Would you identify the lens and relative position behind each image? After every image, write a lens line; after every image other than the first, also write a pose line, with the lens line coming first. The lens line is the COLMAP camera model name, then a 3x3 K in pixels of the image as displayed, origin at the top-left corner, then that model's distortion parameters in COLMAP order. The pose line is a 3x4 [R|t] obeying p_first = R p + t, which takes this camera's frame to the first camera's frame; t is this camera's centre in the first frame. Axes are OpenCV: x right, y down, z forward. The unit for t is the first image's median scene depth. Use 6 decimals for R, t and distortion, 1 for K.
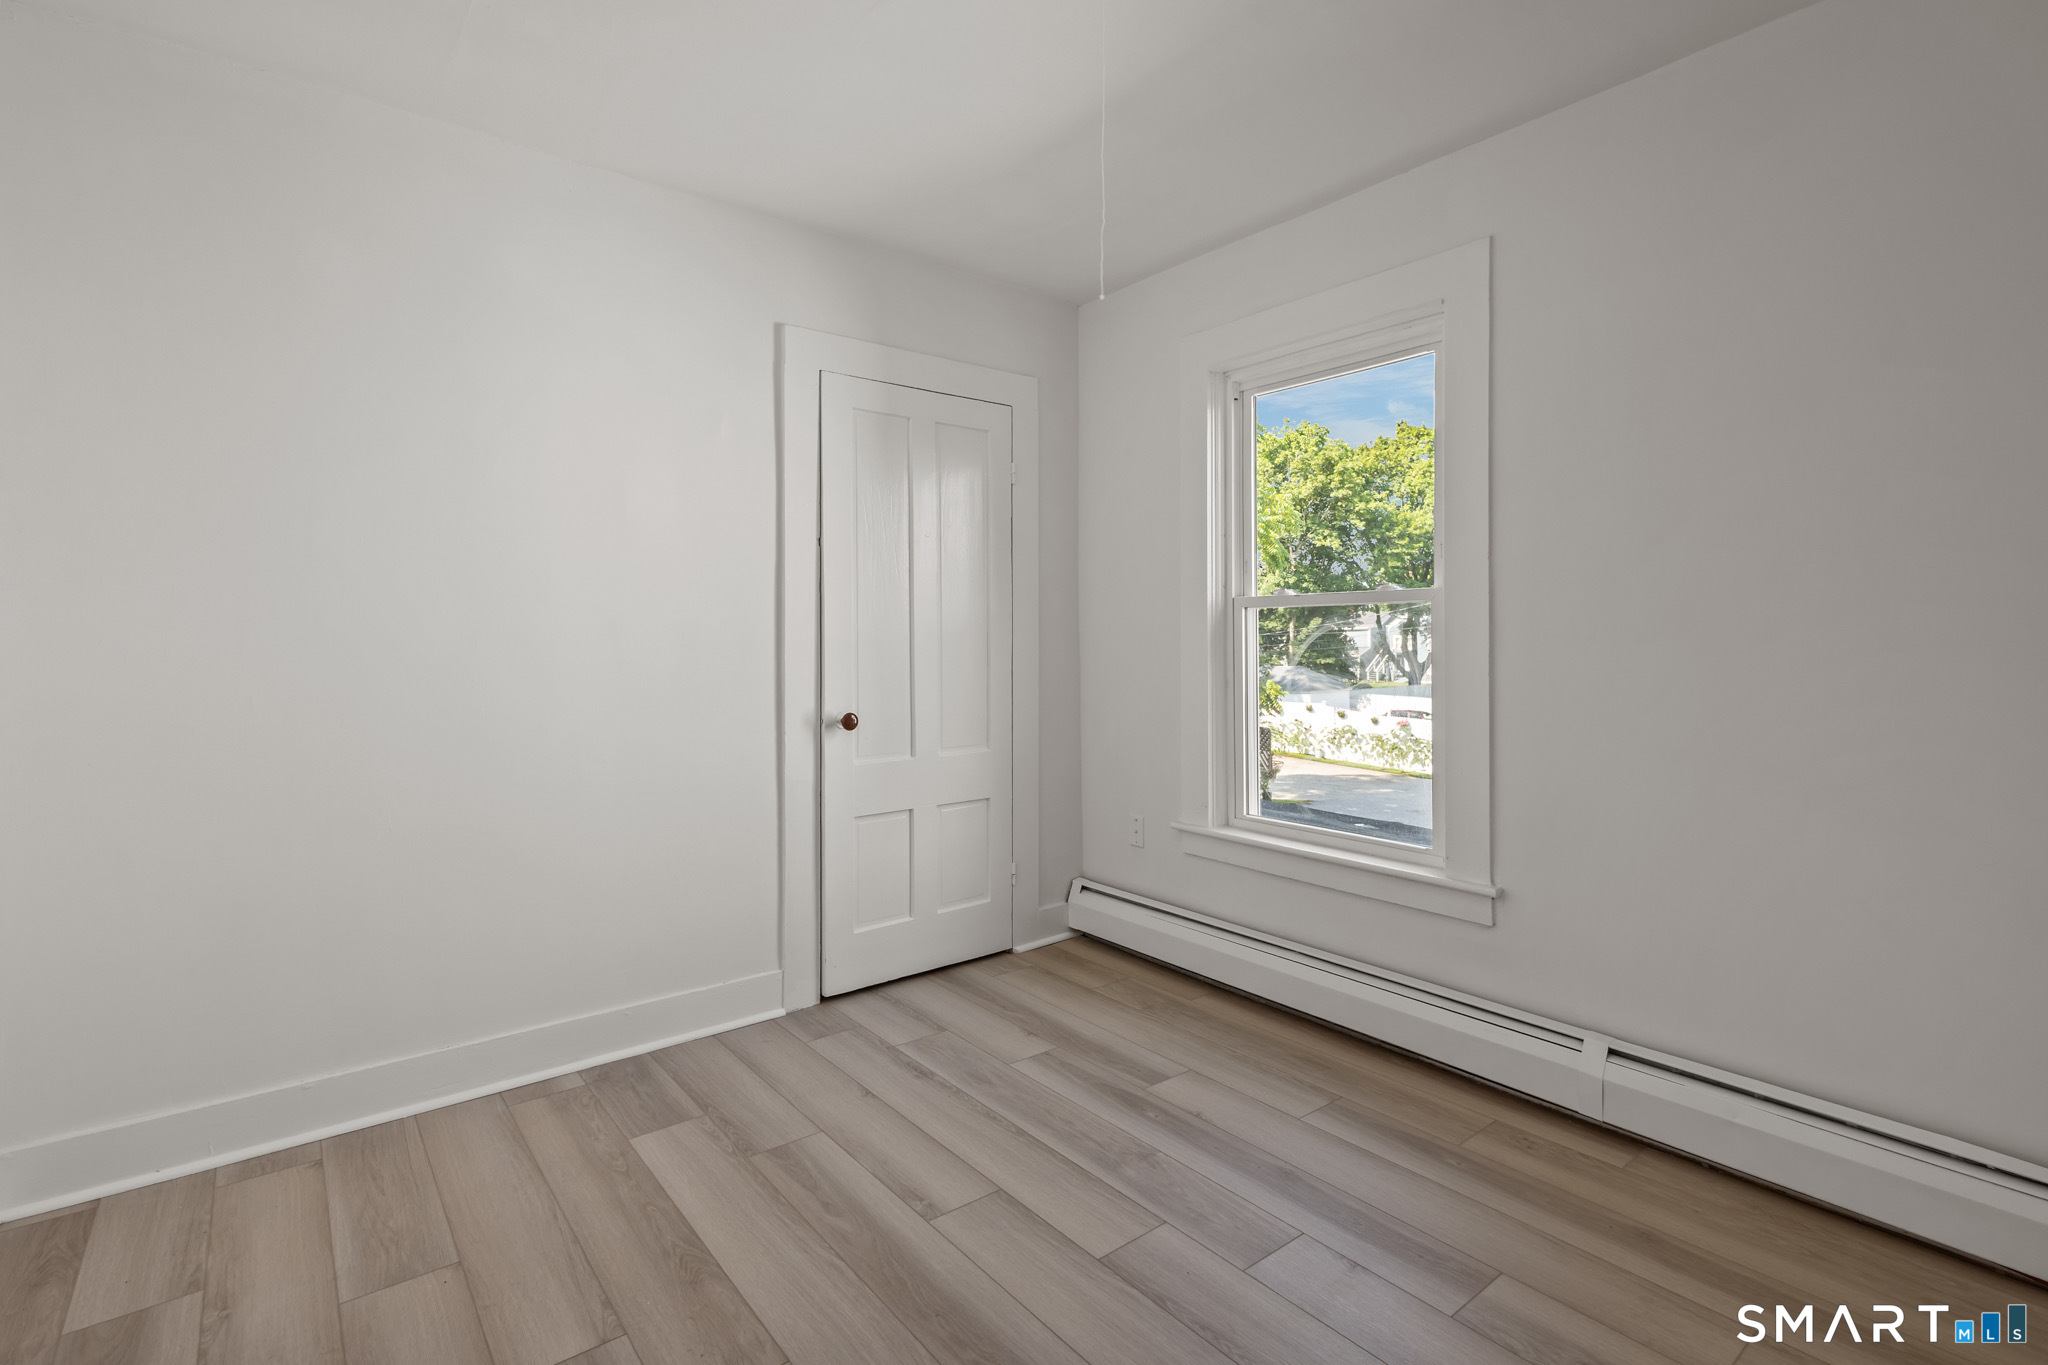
lens RADIAL K [[935.5, 0, 1026.8], [0, 935.5, 645.3], [0, 0, 1]] dist [0.000083, 0.000132]
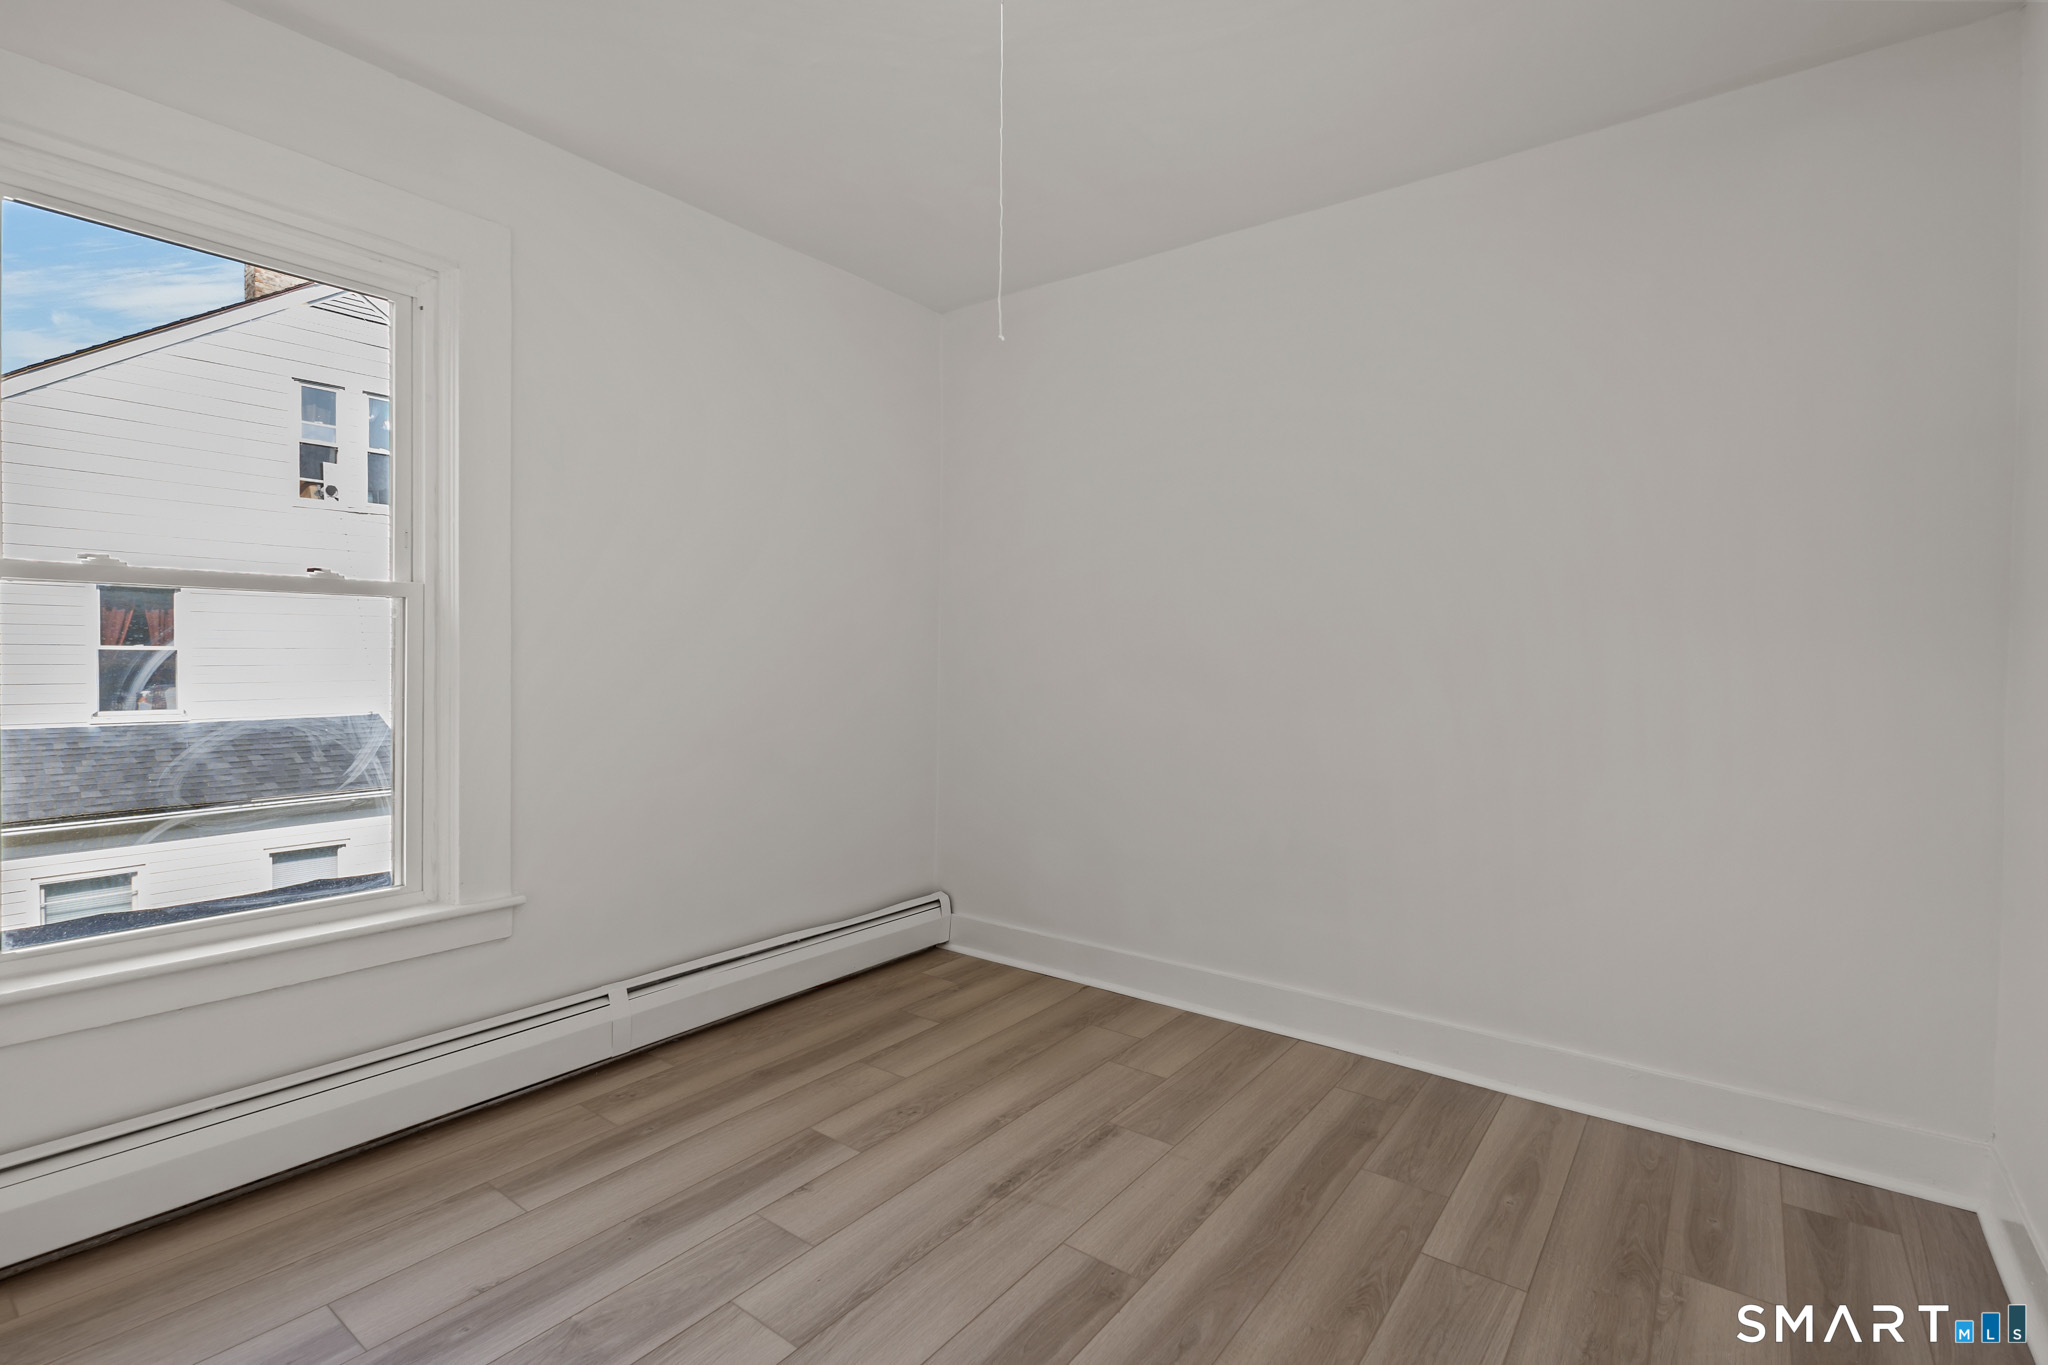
lens RADIAL K [[950.5, 0, 1017.5], [0, 950.5, 671.6], [0, 0, 1]] dist [0.003039, -0.000193]
pose [[-0.239376, -0.022857, 0.970658, -0.605239], [-0.009316, 0.999731, 0.021244, -0.004148], [-0.970882, -0.003957, -0.239524, 0.736231]]
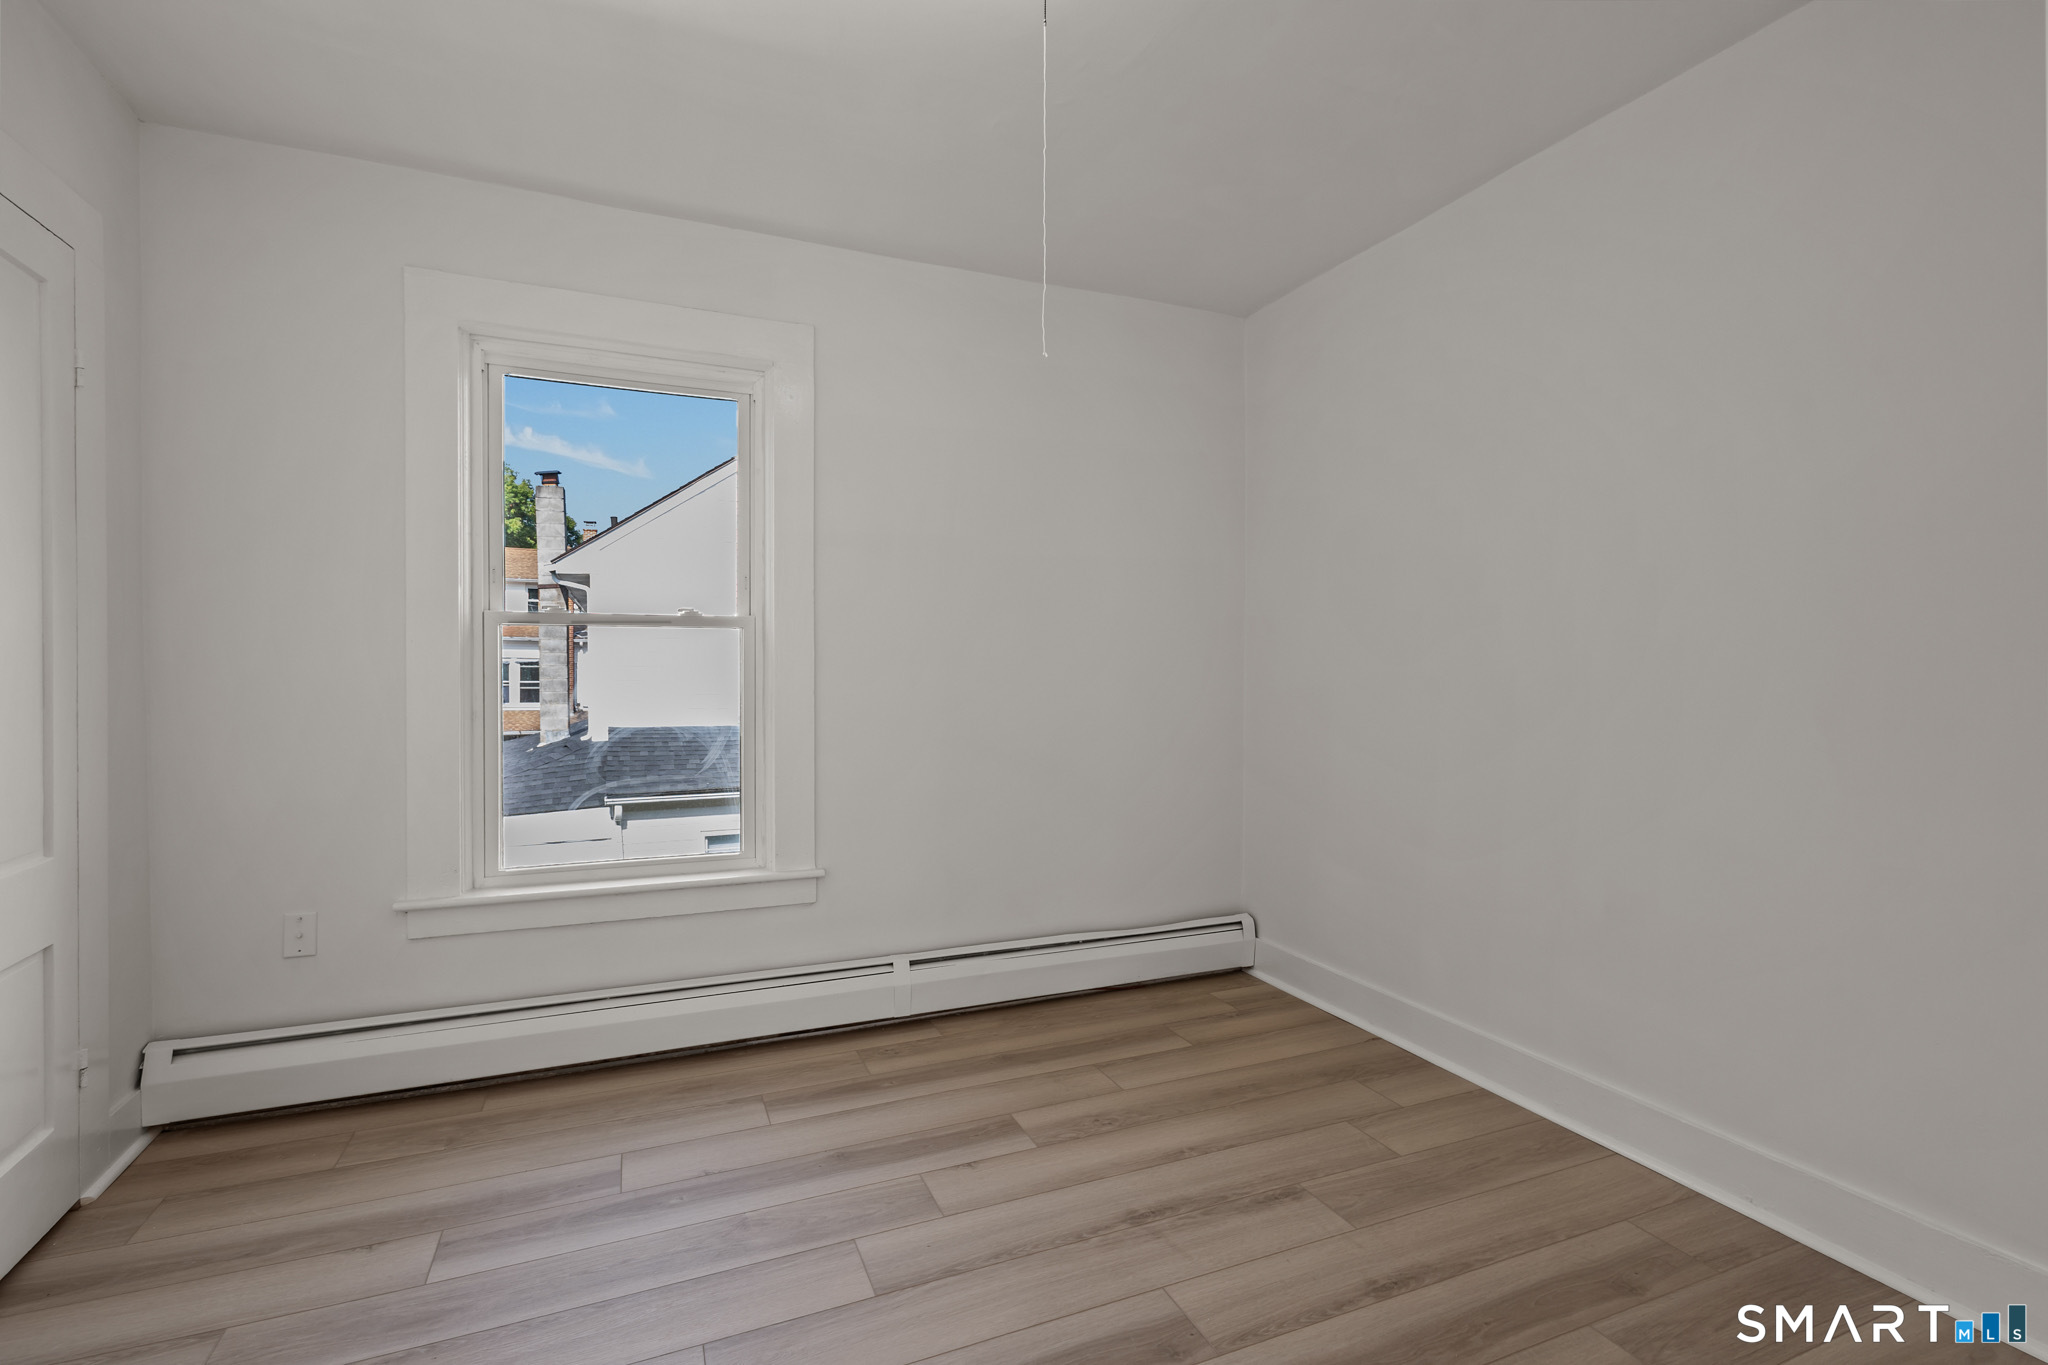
lens RADIAL K [[939.4, 0, 1016.6], [0, 939.4, 675.7], [0, 0, 1]] dist [0.002669, 0.000586]
pose [[0.279121, -0.012090, 0.960180, -0.596595], [0.001733, 0.999925, 0.012087, -0.004851], [-0.960254, -0.001710, 0.279121, 0.422441]]
